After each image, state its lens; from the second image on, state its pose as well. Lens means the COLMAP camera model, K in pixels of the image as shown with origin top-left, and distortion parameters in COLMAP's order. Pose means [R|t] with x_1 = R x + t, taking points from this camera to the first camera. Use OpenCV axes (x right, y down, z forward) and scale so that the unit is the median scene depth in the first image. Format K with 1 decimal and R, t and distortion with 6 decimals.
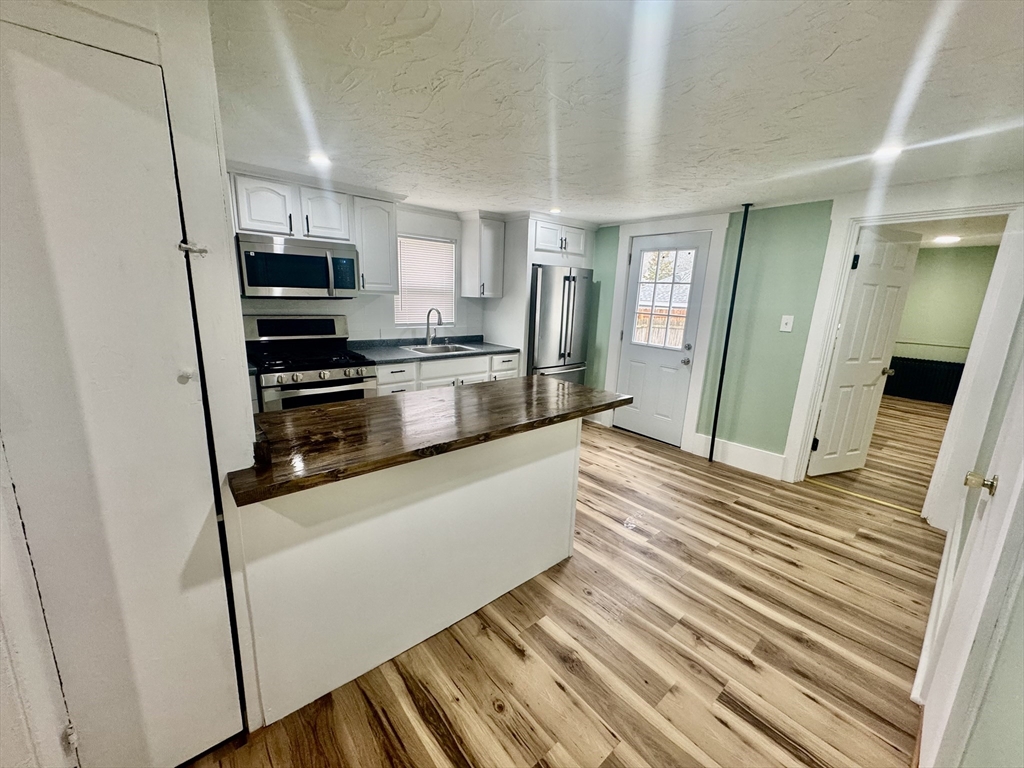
lens RADIAL K [[407.6, 0, 509.4], [0, 407.6, 384.5], [0, 0, 1]] dist [-0.000228, 0.000619]
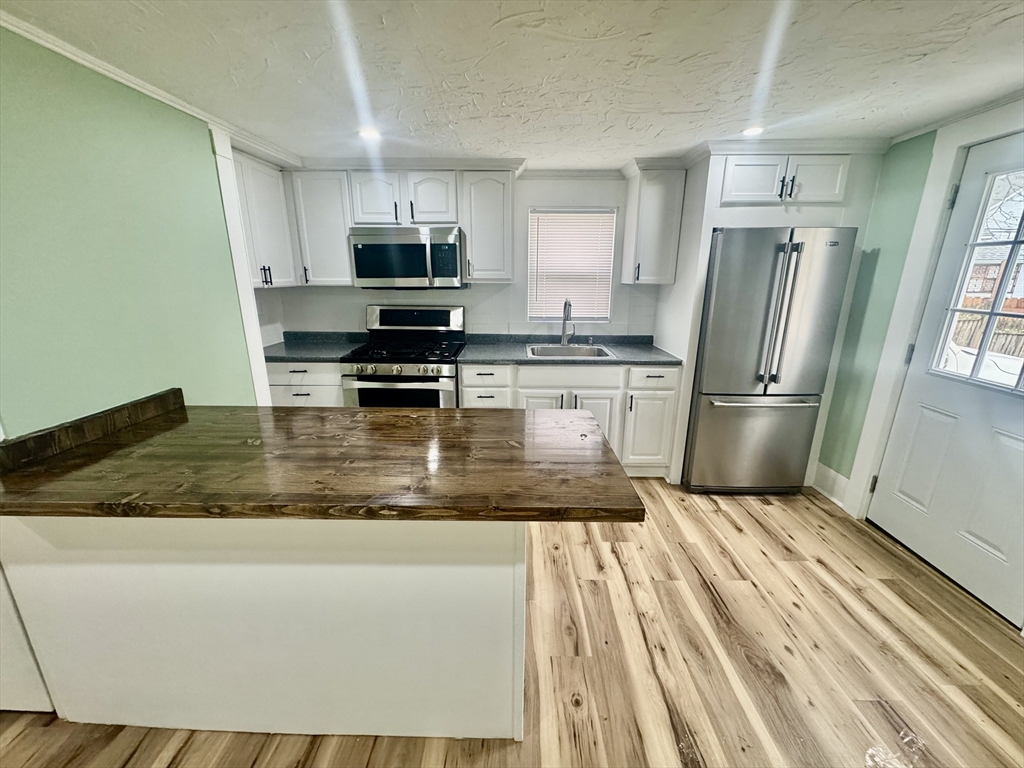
lens RADIAL K [[407.6, 0, 510.5], [0, 407.6, 383.0], [0, 0, 1]] dist [-0.000228, 0.000619]
pose [[0.748093, 0.138215, -0.649040, 0.269112], [-0.122377, 0.990028, 0.069776, -0.067036], [0.652212, 0.027228, 0.757547, 0.333874]]
